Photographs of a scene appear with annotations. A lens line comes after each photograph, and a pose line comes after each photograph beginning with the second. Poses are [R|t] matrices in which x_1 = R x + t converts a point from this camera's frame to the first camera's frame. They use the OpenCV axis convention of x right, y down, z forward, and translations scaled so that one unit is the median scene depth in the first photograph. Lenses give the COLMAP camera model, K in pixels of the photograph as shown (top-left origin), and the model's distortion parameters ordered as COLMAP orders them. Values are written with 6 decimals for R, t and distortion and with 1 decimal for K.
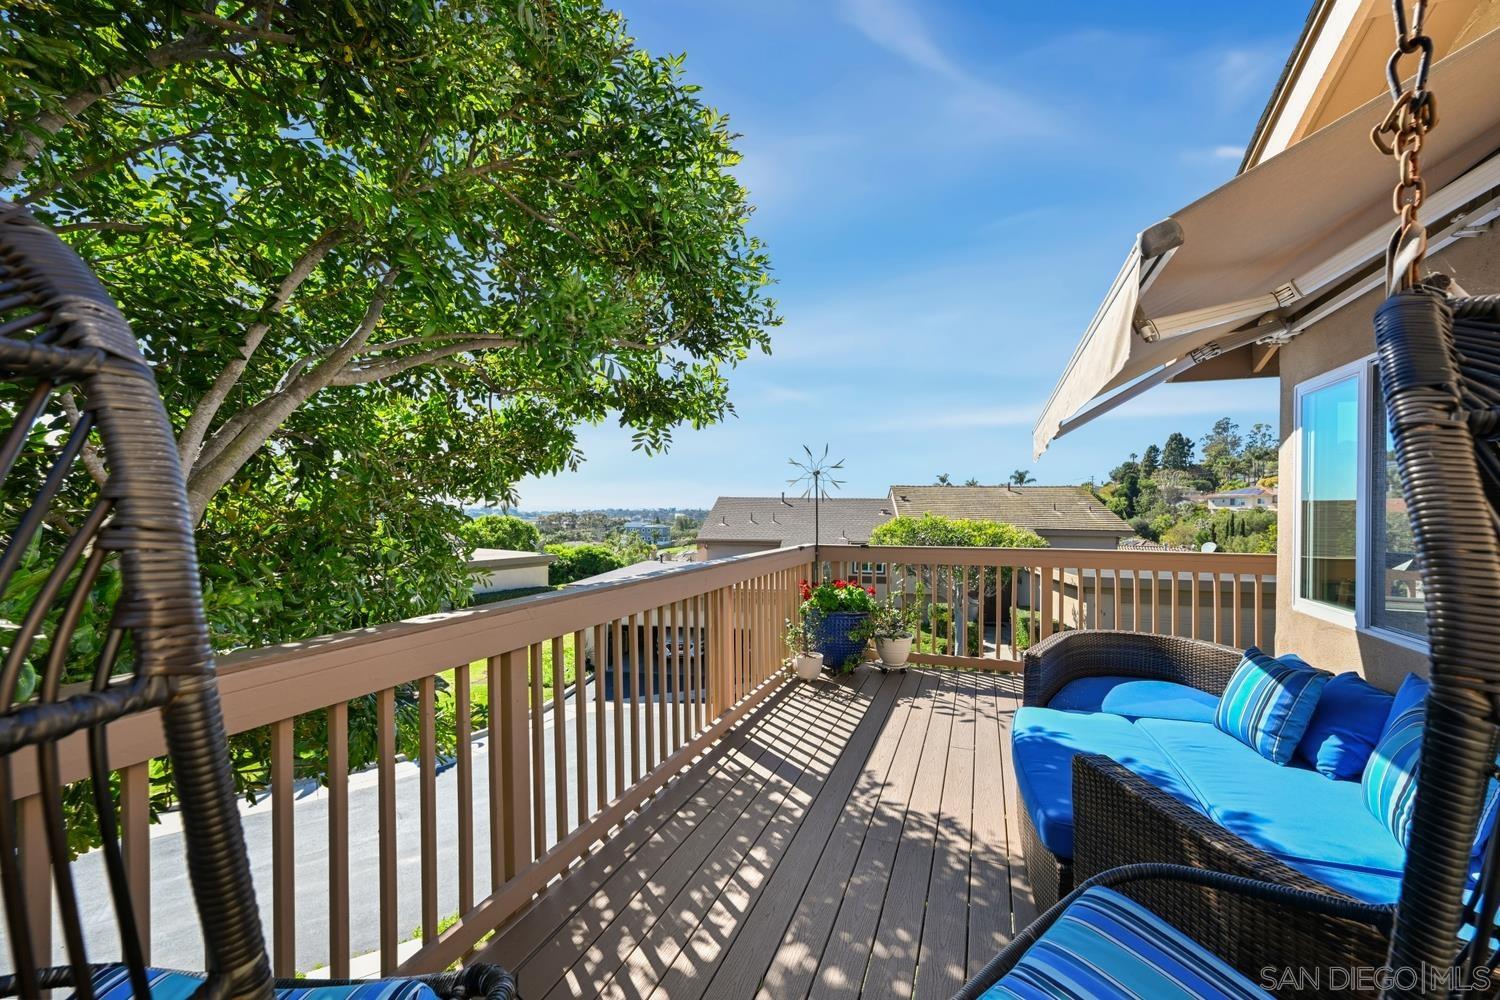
lens RADIAL K [[585.2, 0, 749.9], [0, 585.2, 503.4], [0, 0, 1]] dist [0.000643, 0.000038]
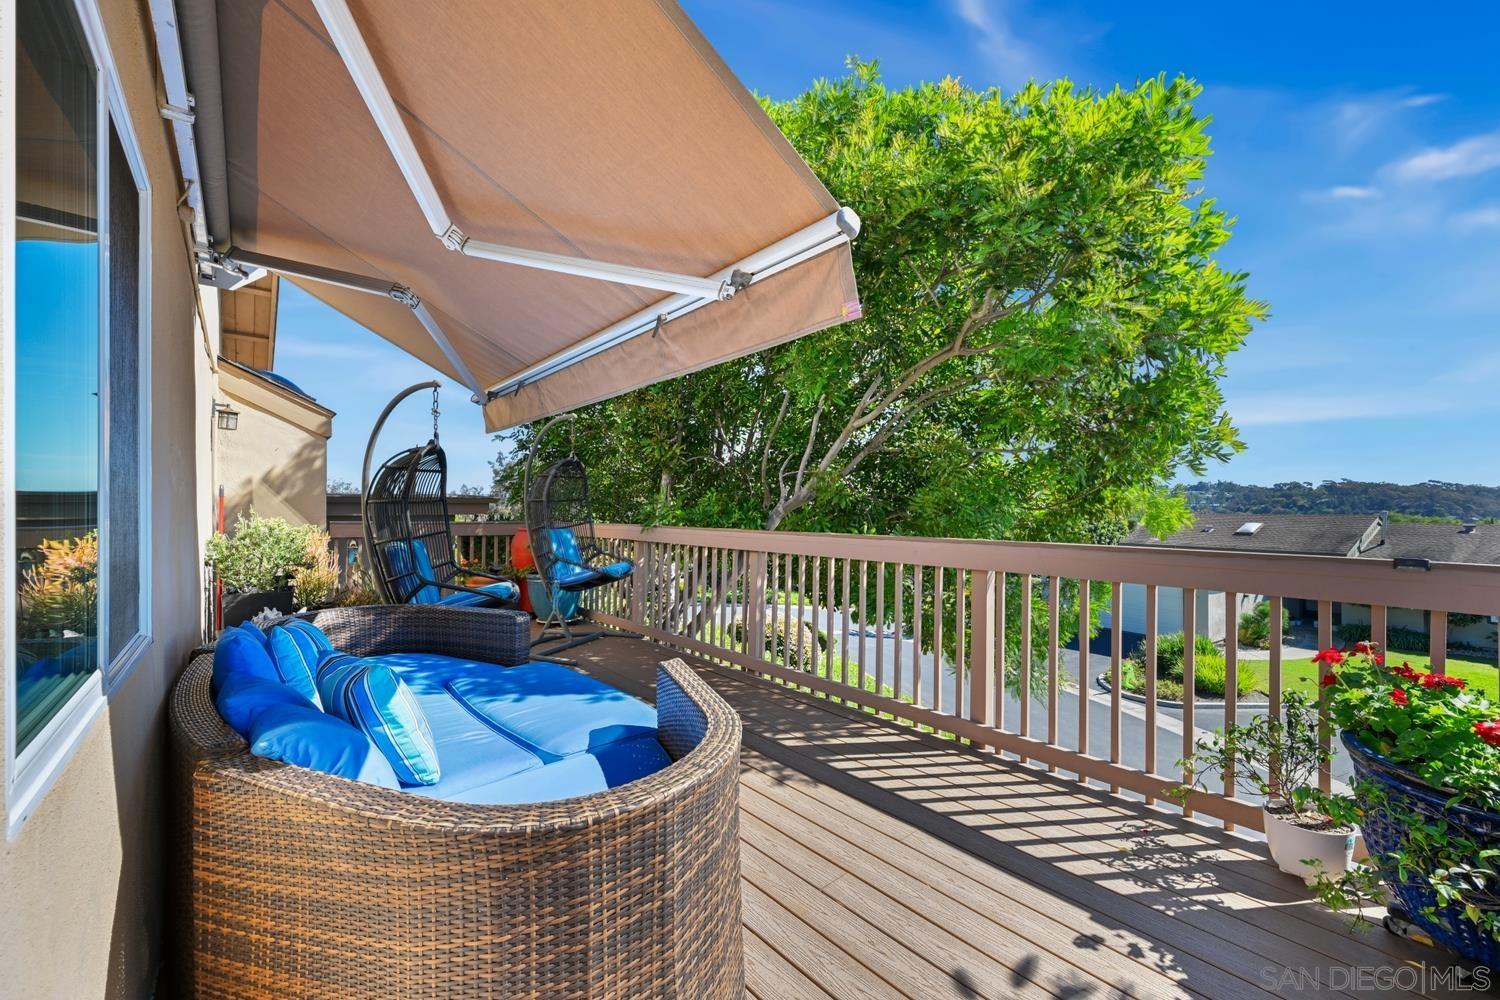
lens RADIAL K [[585.2, 0, 750.2], [0, 585.2, 506.2], [0, 0, 1]] dist [0.000643, 0.000038]
pose [[-0.454214, -0.018745, -0.890696, 0.683428], [-0.005780, 0.999820, -0.018094, 0.062455], [0.890874, -0.003071, -0.454240, 0.906063]]
